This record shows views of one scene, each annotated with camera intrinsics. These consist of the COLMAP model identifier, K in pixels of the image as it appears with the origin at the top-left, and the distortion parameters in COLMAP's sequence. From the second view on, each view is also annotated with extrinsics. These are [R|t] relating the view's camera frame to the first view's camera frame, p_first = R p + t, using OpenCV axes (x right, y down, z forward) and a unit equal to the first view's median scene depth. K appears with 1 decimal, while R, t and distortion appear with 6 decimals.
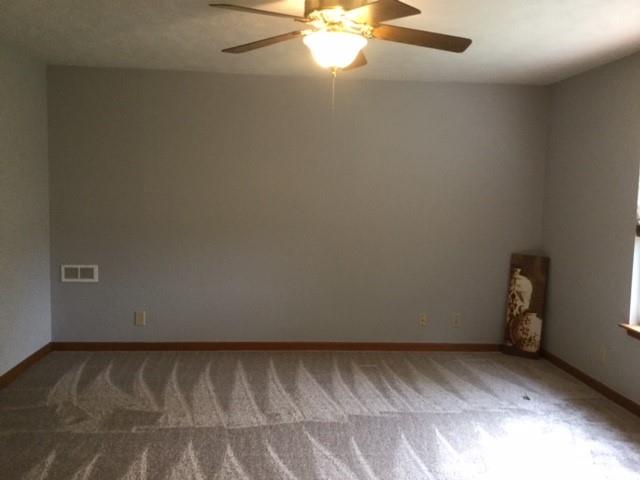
lens RADIAL K [[573.9, 0, 322.0], [0, 573.9, 241.2], [0, 0, 1]] dist [0.099694, -0.105345]
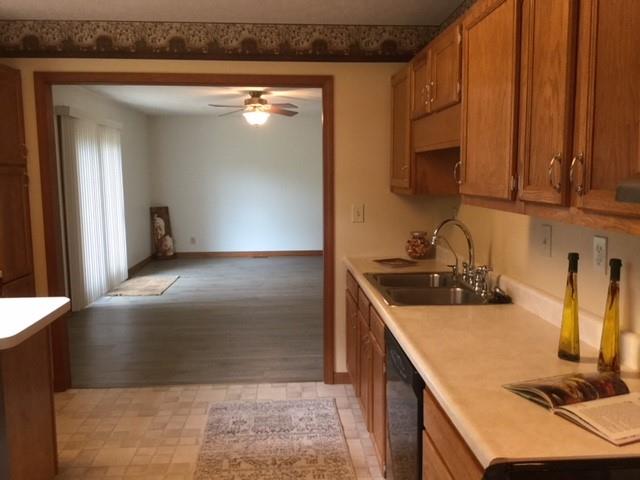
lens RADIAL K [[573.9, 0, 325.9], [0, 573.9, 243.4], [0, 0, 1]] dist [0.099694, -0.105345]
pose [[0.395325, -0.154311, 0.905487, -1.157369], [0.156829, 0.982652, 0.098992, 0.041244], [-0.905054, 0.102873, 0.412667, -0.262233]]
